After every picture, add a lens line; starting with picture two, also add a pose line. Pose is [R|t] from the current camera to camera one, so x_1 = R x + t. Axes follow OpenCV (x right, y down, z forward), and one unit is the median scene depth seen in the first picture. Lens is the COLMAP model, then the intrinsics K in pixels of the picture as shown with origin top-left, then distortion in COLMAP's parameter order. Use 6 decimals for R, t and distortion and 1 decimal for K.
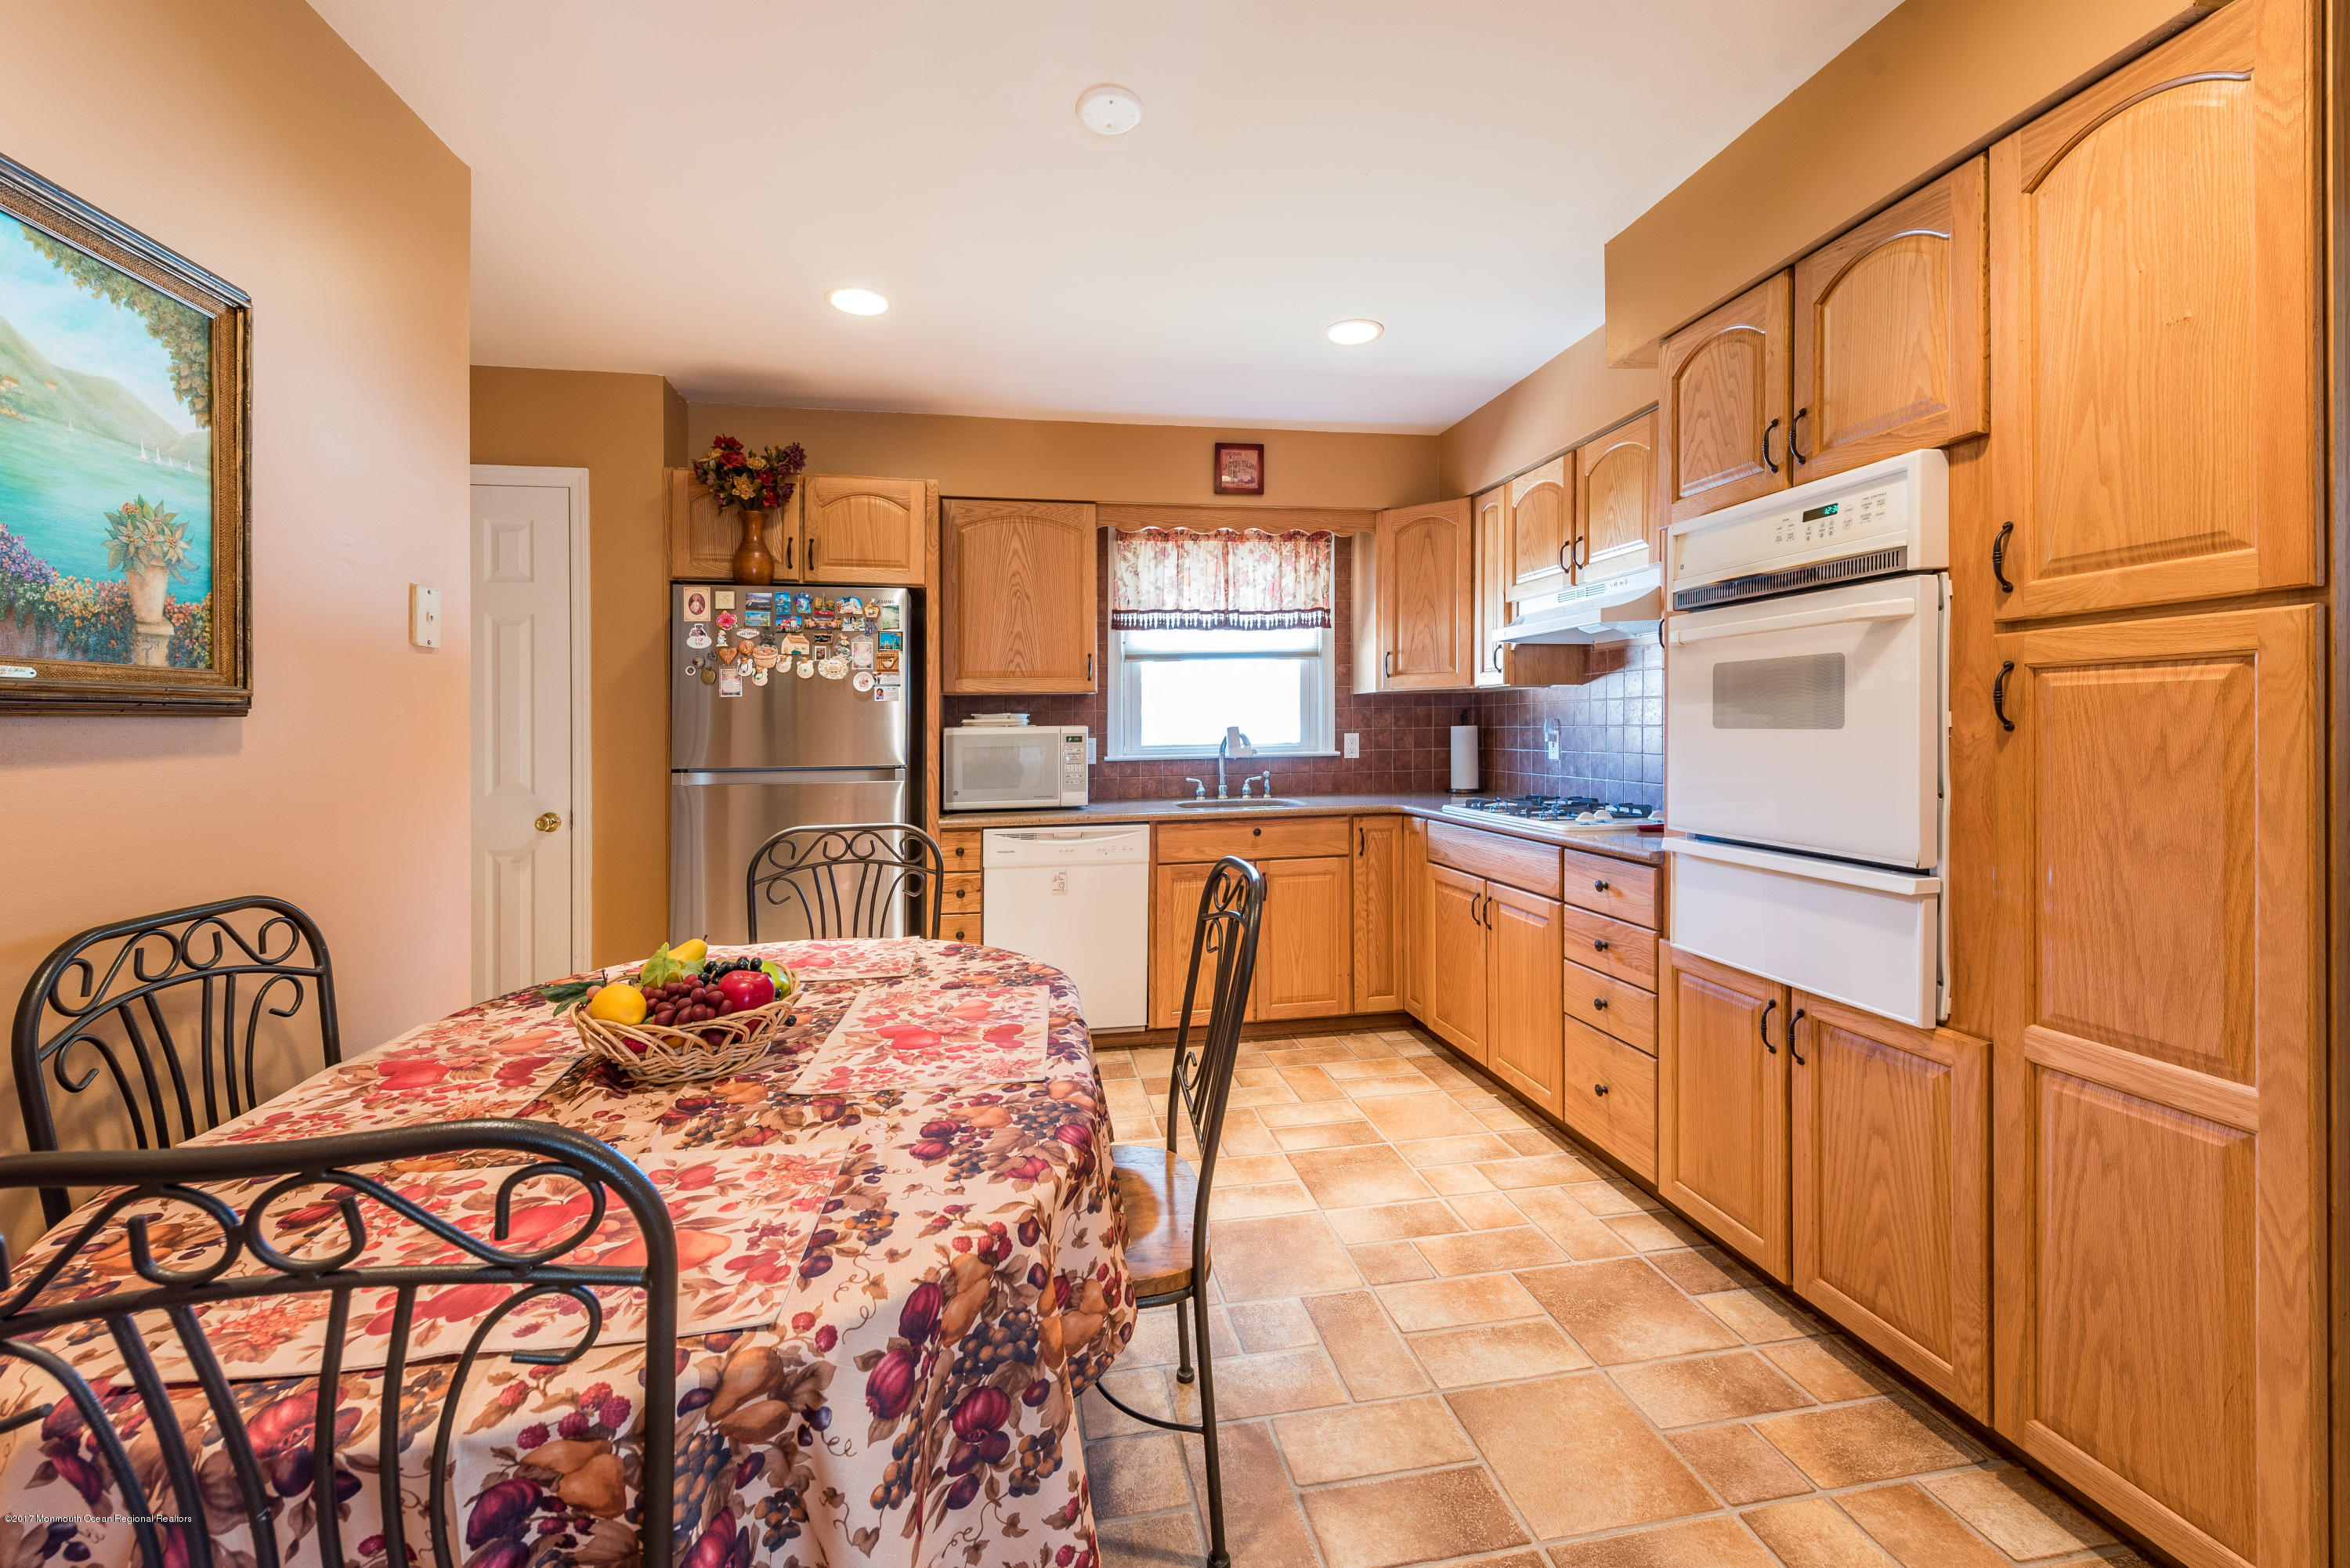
lens RADIAL K [[929.3, 0, 1175.9], [0, 929.3, 741.5], [0, 0, 1]] dist [0.000602, -0.000252]
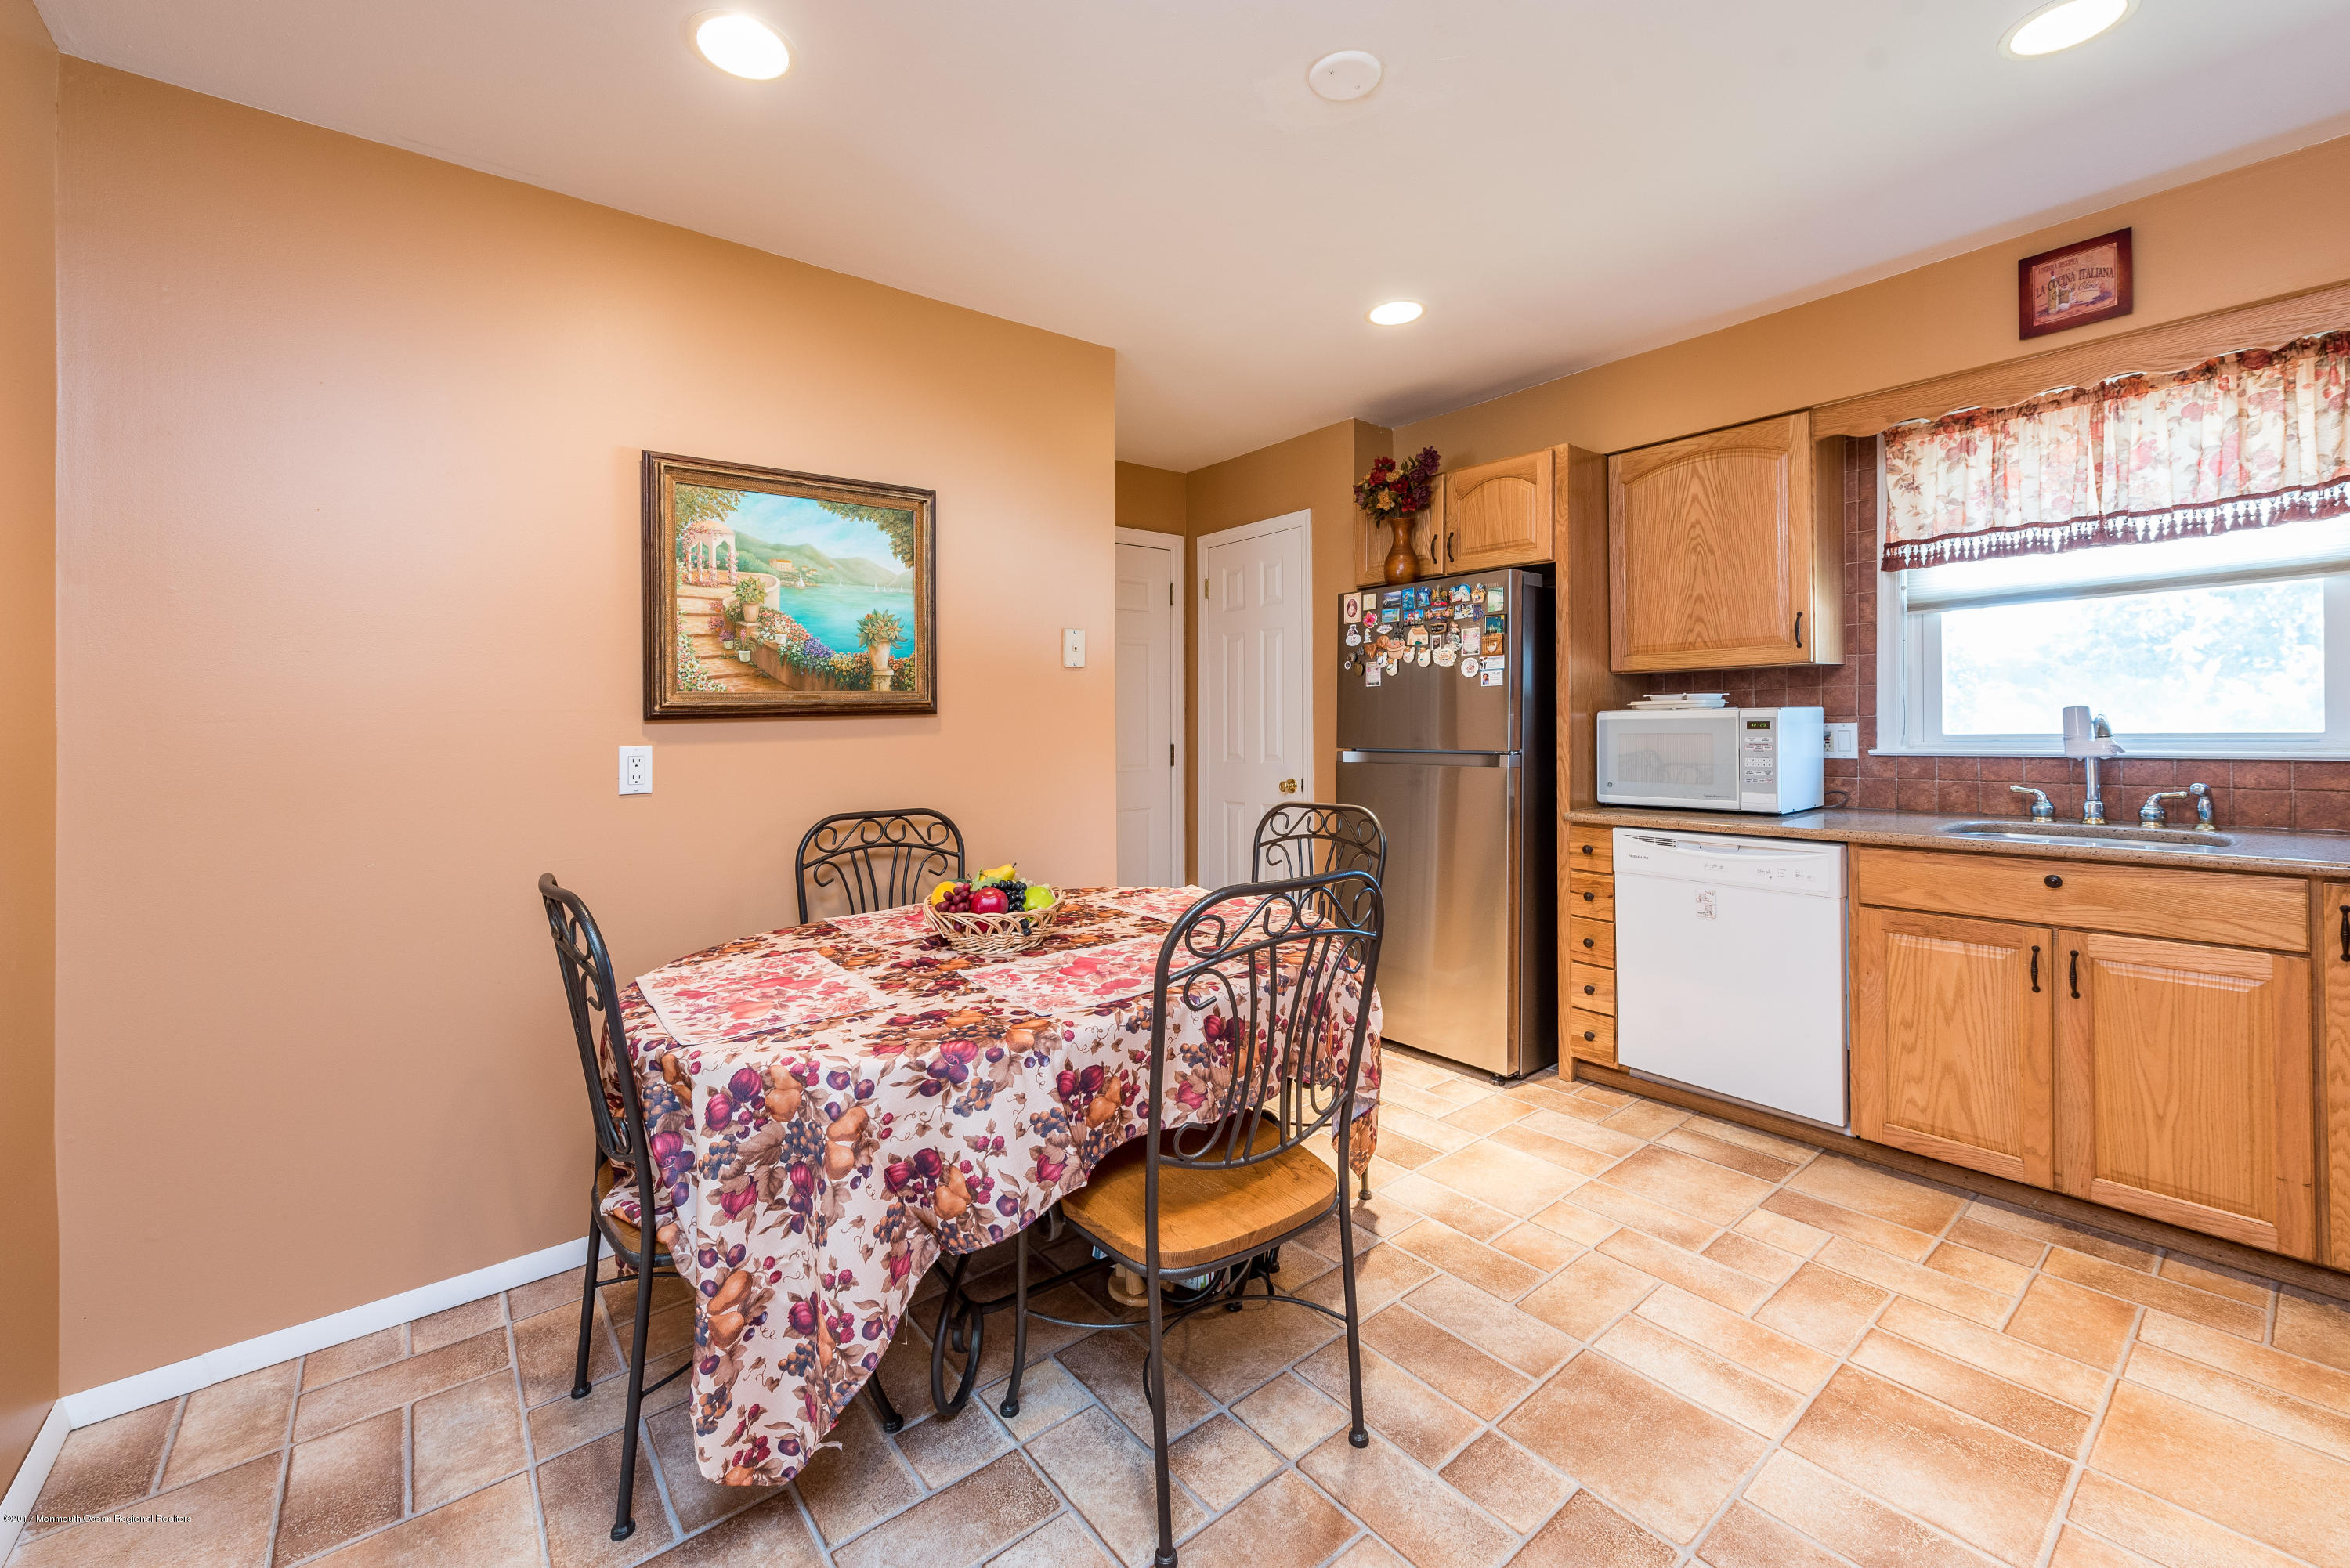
lens RADIAL K [[944.7, 0, 1174.0], [0, 944.7, 710.5], [0, 0, 1]] dist [0.017556, -0.011480]
pose [[0.477921, -0.004106, -0.878393, 0.382595], [-0.002137, 0.999981, -0.005837, -0.009913], [0.878400, 0.004667, 0.477903, 0.208615]]
